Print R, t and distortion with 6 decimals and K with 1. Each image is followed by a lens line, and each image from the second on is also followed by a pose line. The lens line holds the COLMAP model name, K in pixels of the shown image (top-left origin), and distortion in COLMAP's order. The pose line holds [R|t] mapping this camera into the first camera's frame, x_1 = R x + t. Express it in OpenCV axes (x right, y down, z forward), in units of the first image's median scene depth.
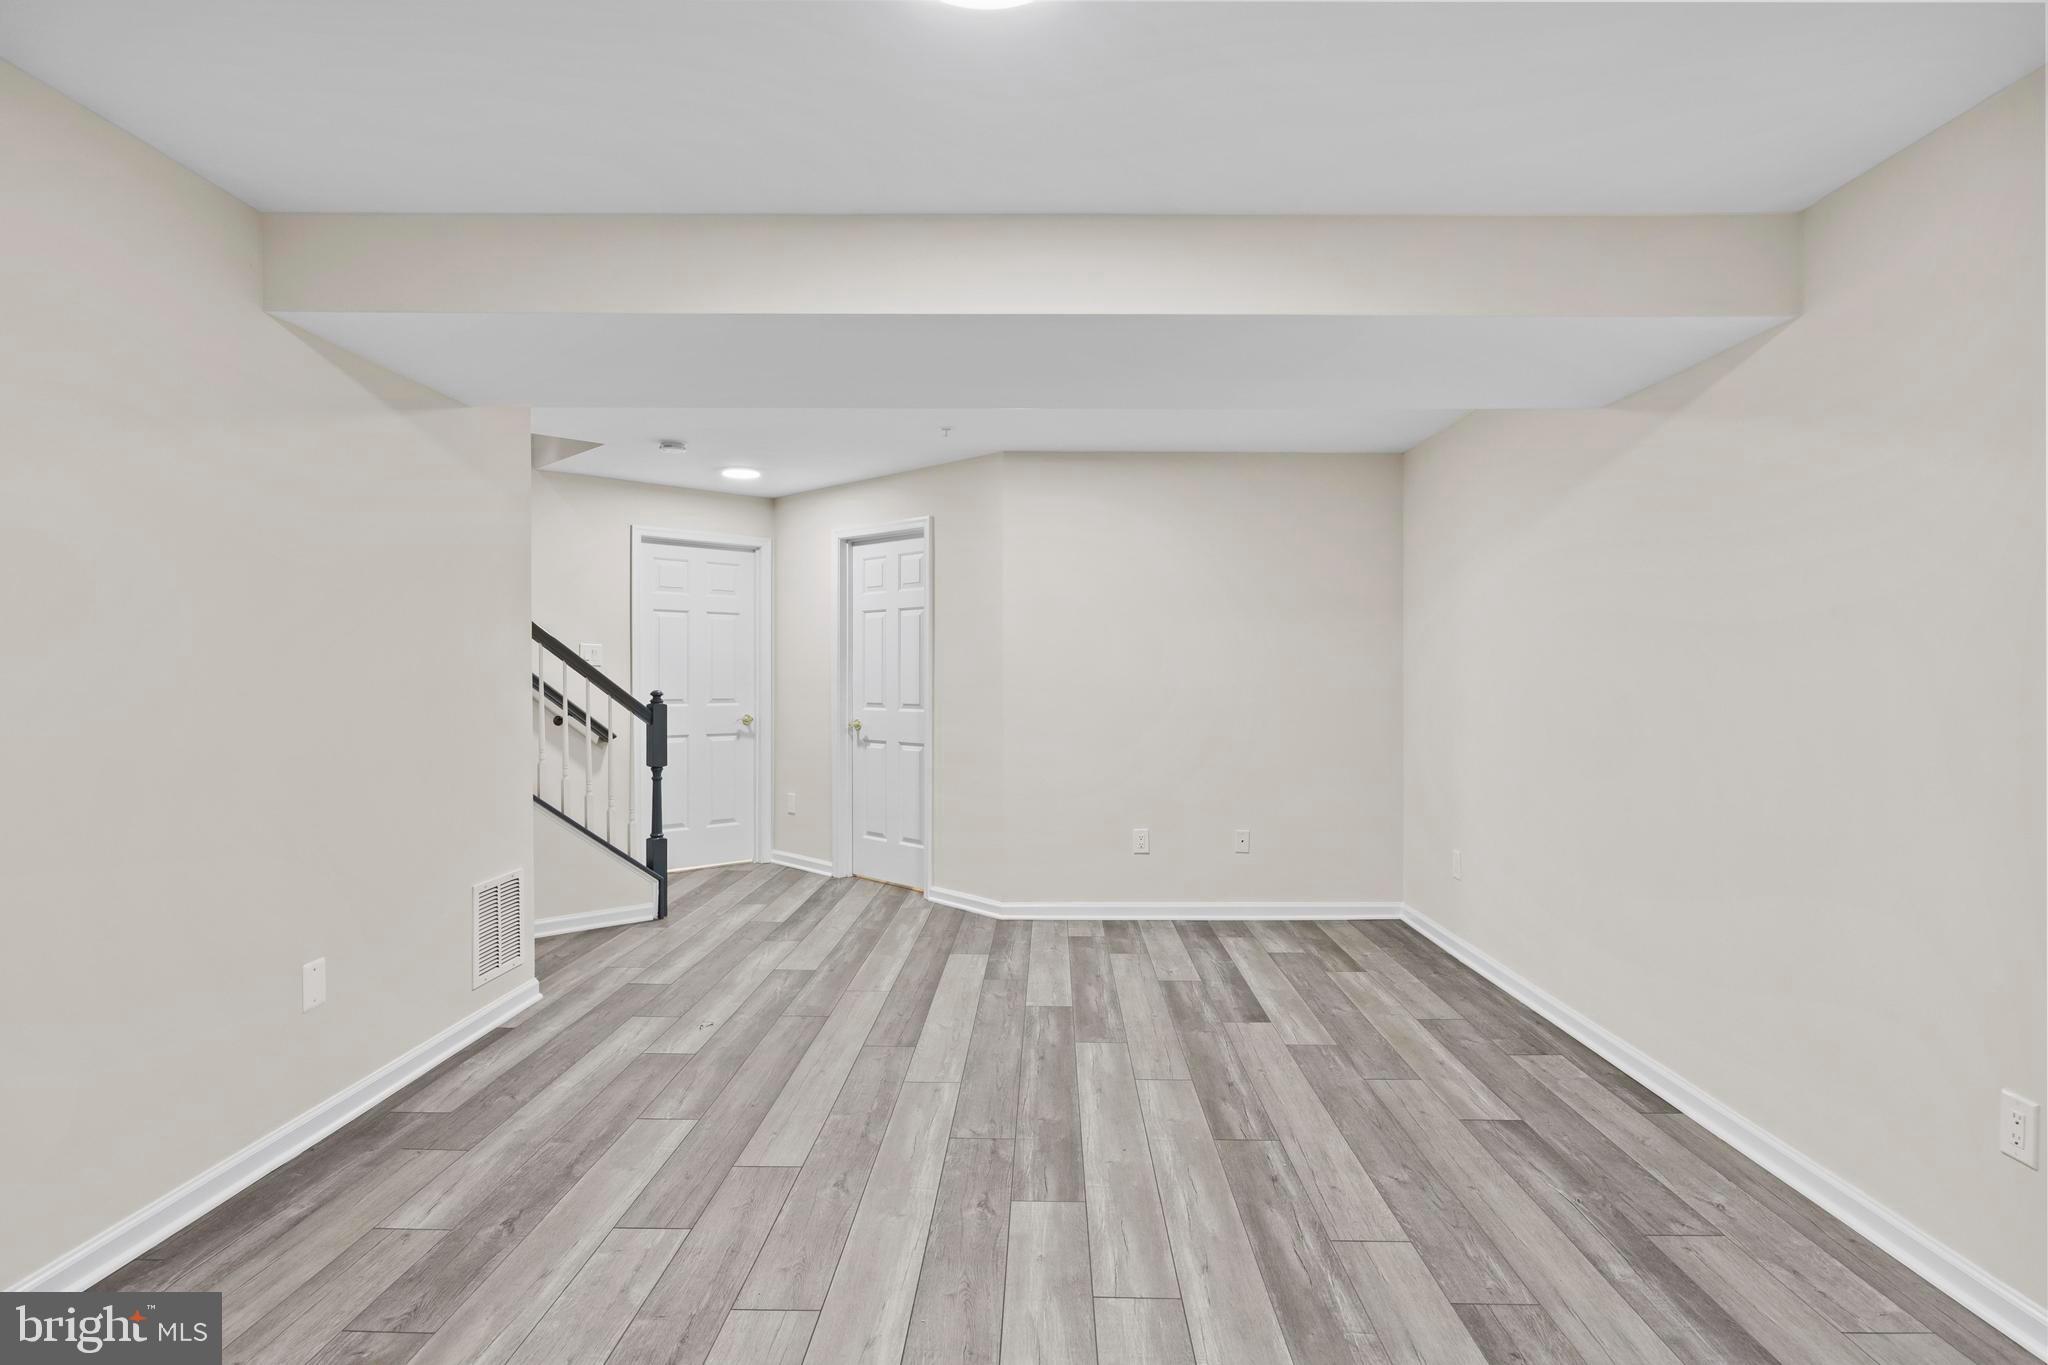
lens RADIAL K [[1082.7, 0, 1040.4], [0, 1082.7, 686.2], [0, 0, 1]] dist [-0.005096, -0.001574]
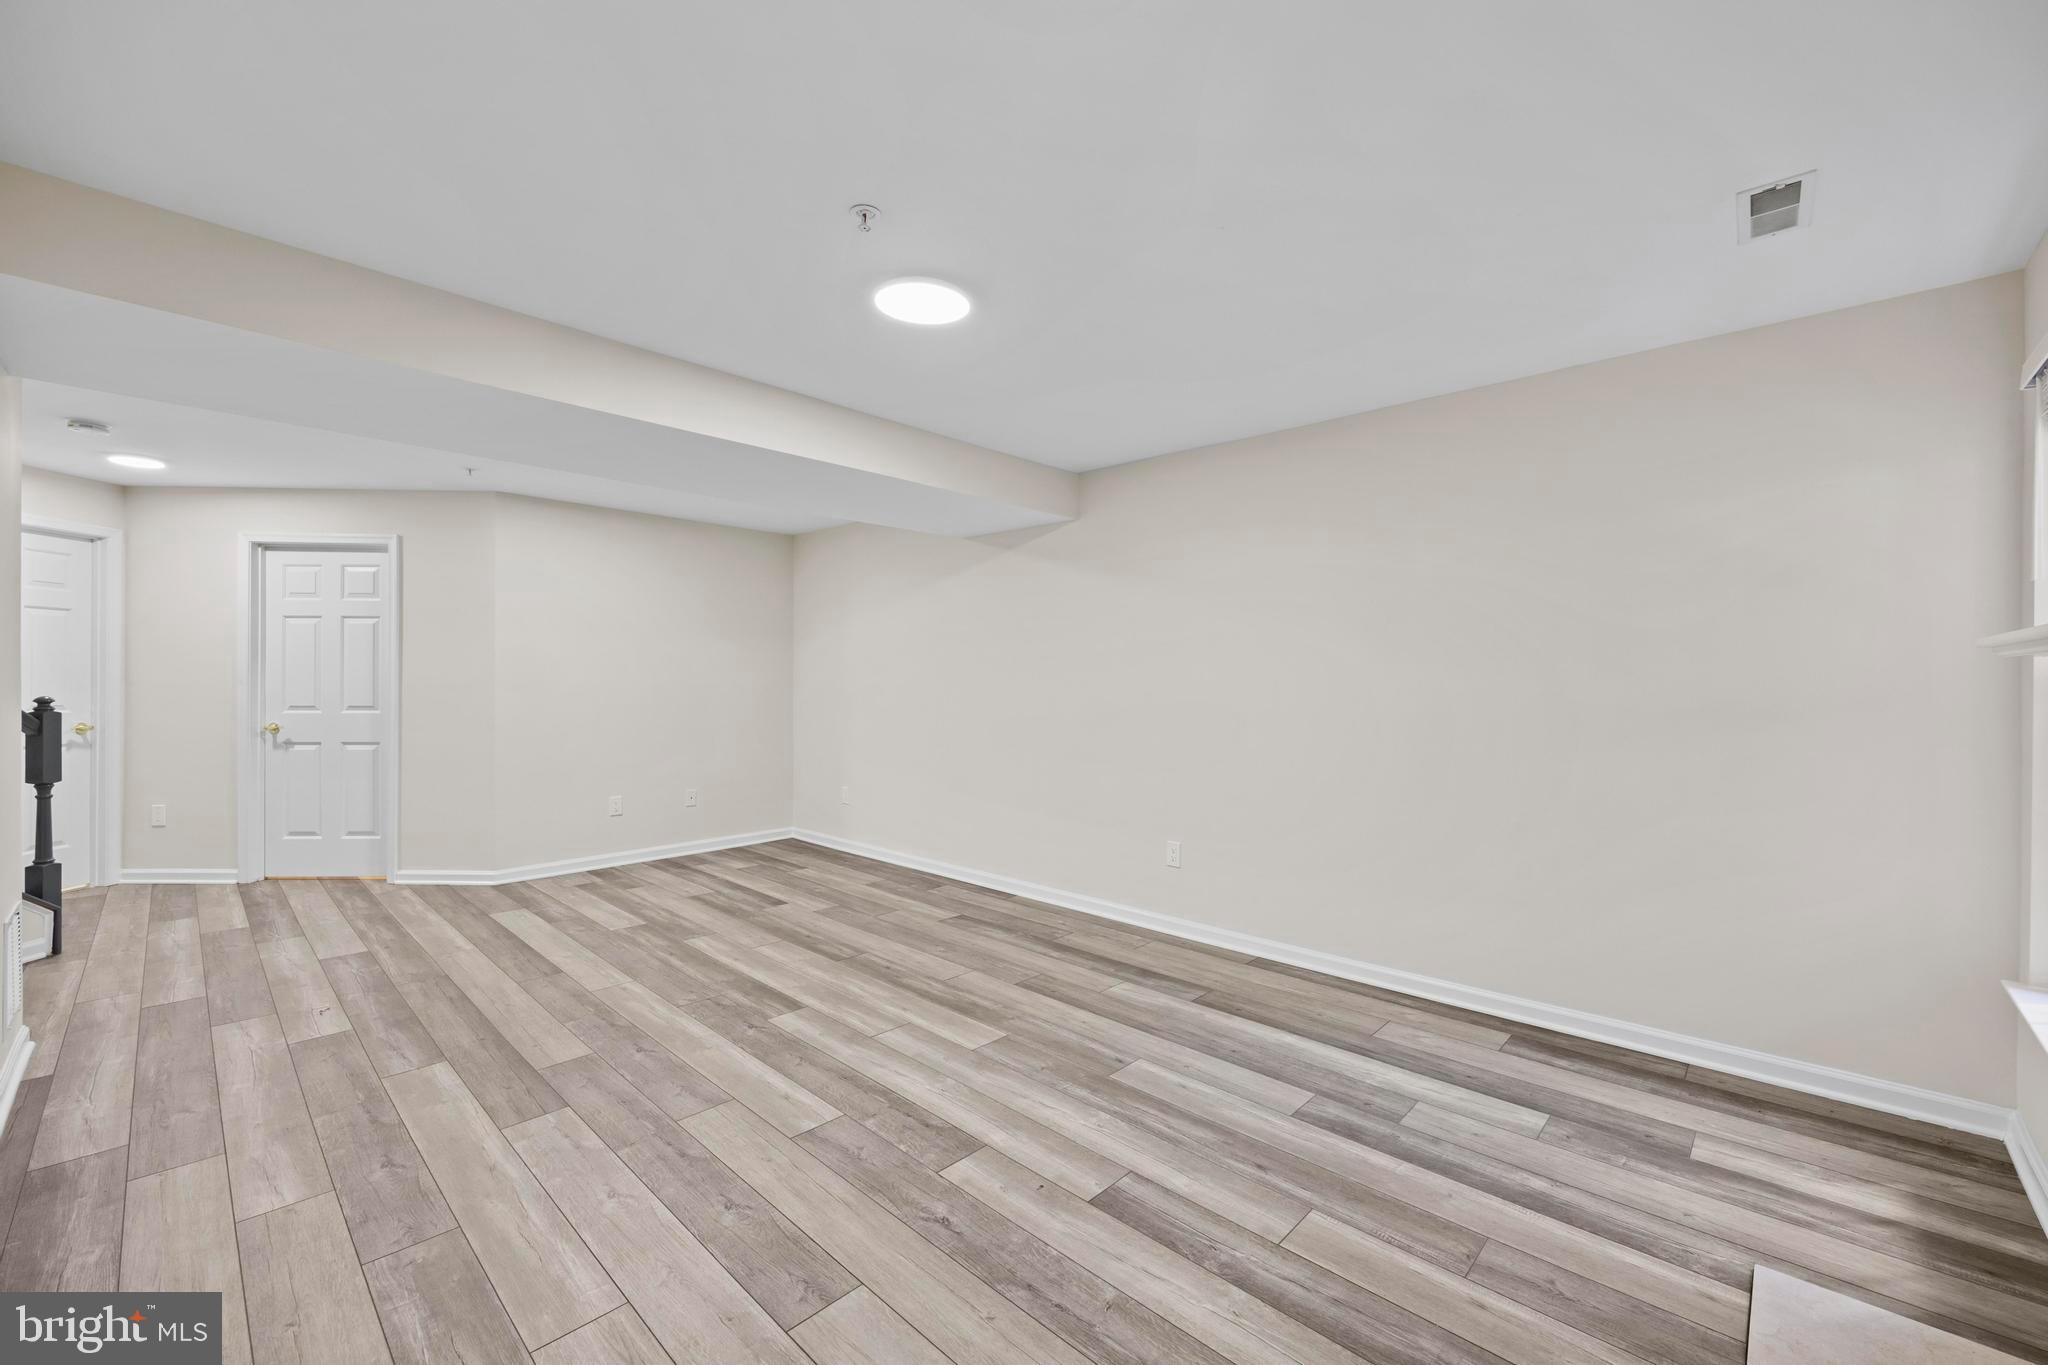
lens RADIAL K [[798.7, 0, 1031.1], [0, 798.7, 684.8], [0, 0, 1]] dist [-0.001441, -0.001076]
pose [[0.684165, -0.004760, 0.729312, -0.438563], [0.006207, 0.999980, 0.000703, -0.001922], [-0.729301, 0.004046, 0.684181, -0.045278]]
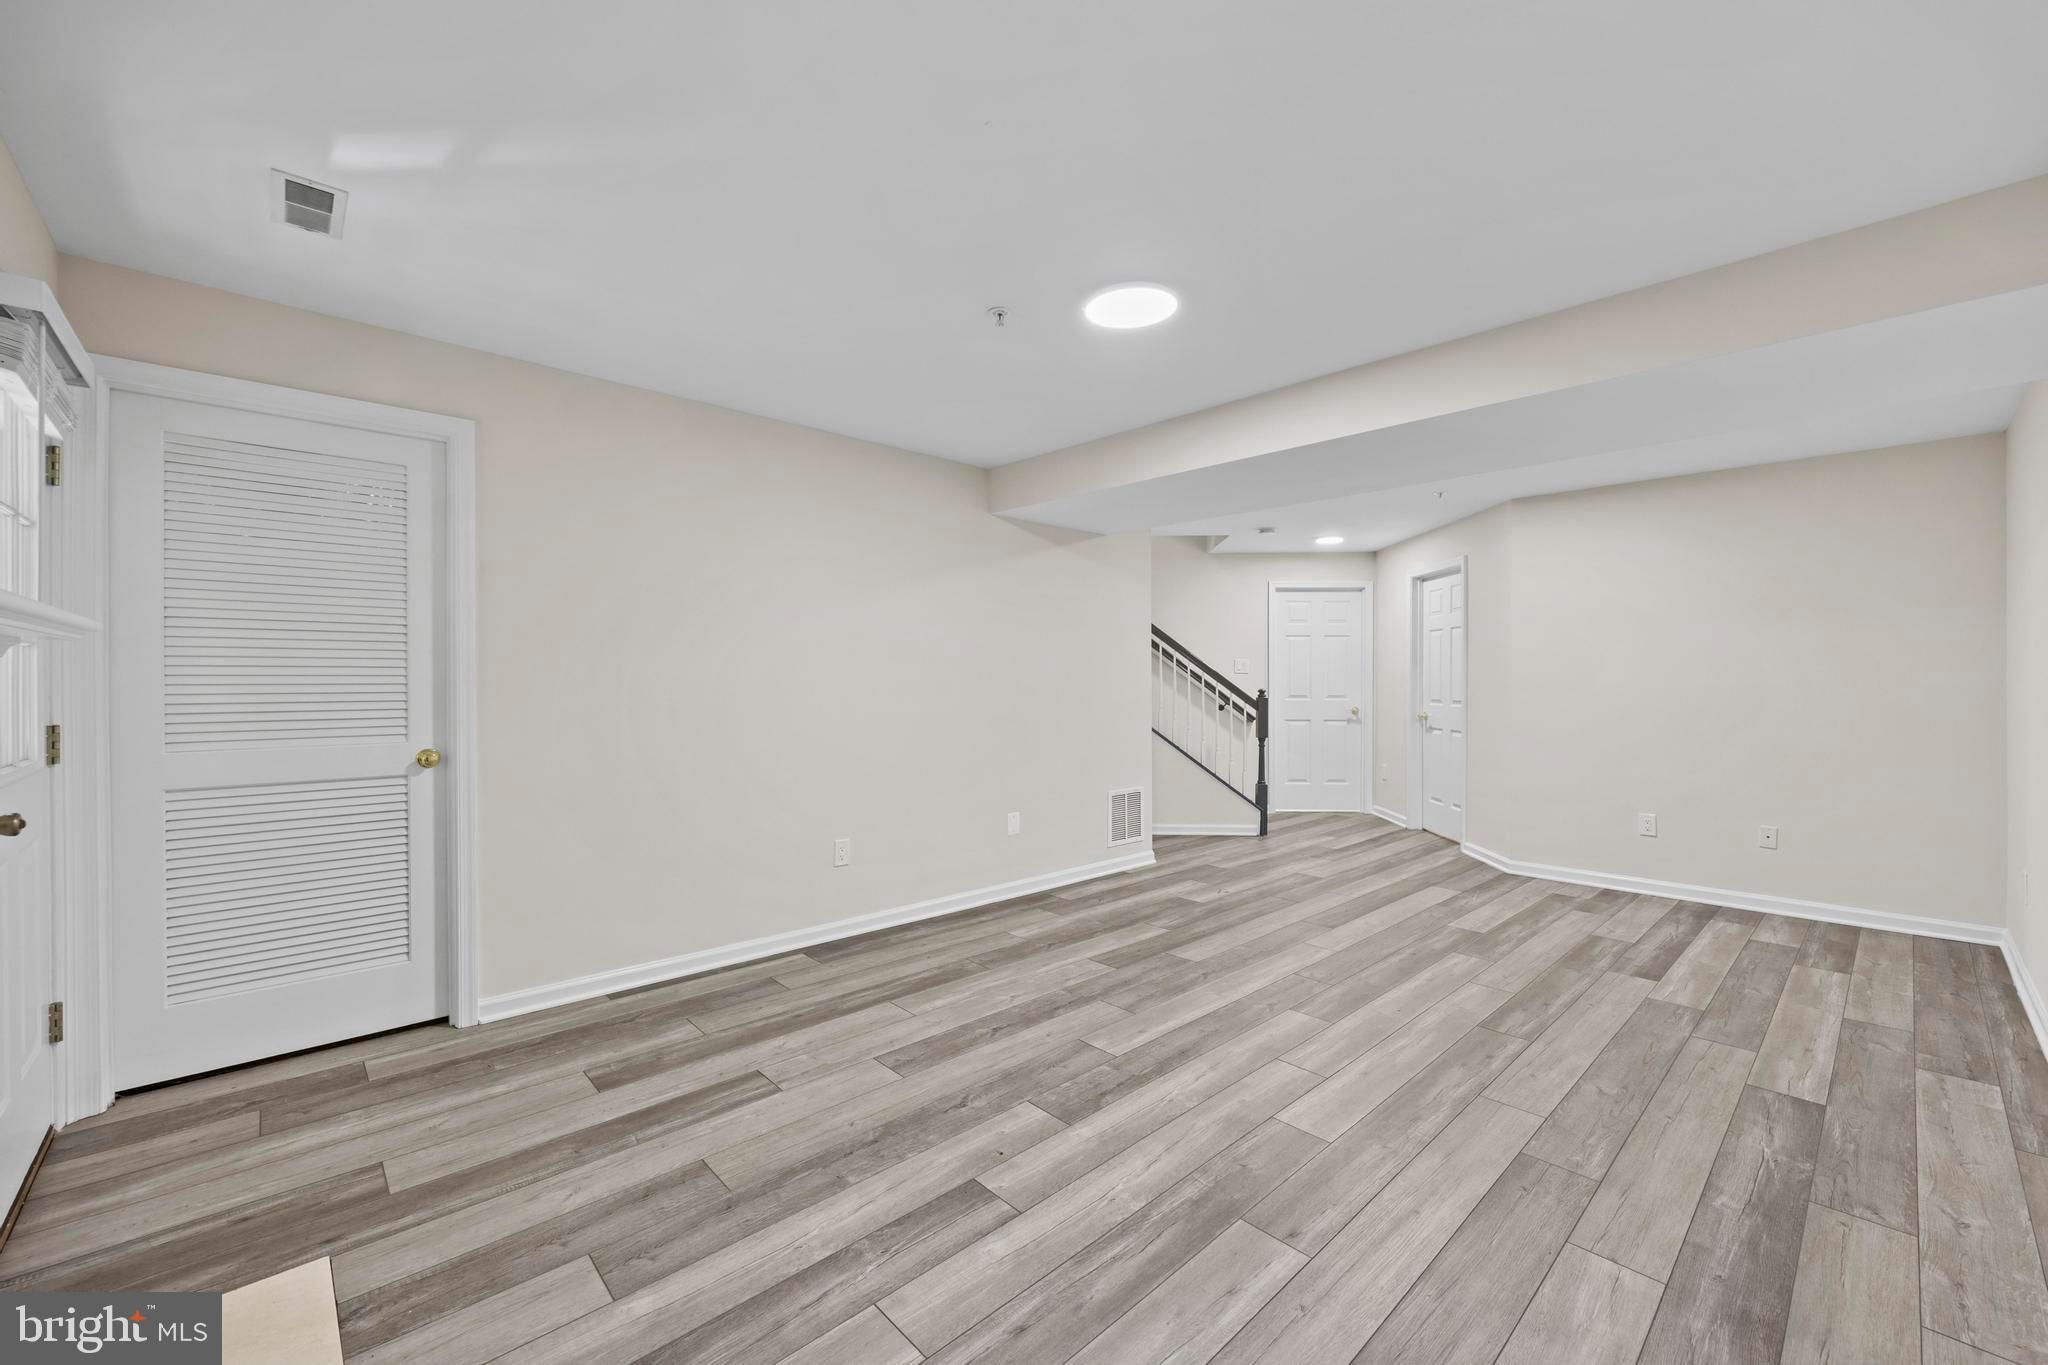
lens RADIAL K [[816.9, 0, 1055.3], [0, 816.9, 695.6], [0, 0, 1]] dist [0.001438, -0.000906]
pose [[0.709277, 0.011650, -0.704834, 0.416791], [-0.005443, 0.999924, 0.011050, 0.003405], [0.704909, -0.004001, 0.709286, -0.066872]]
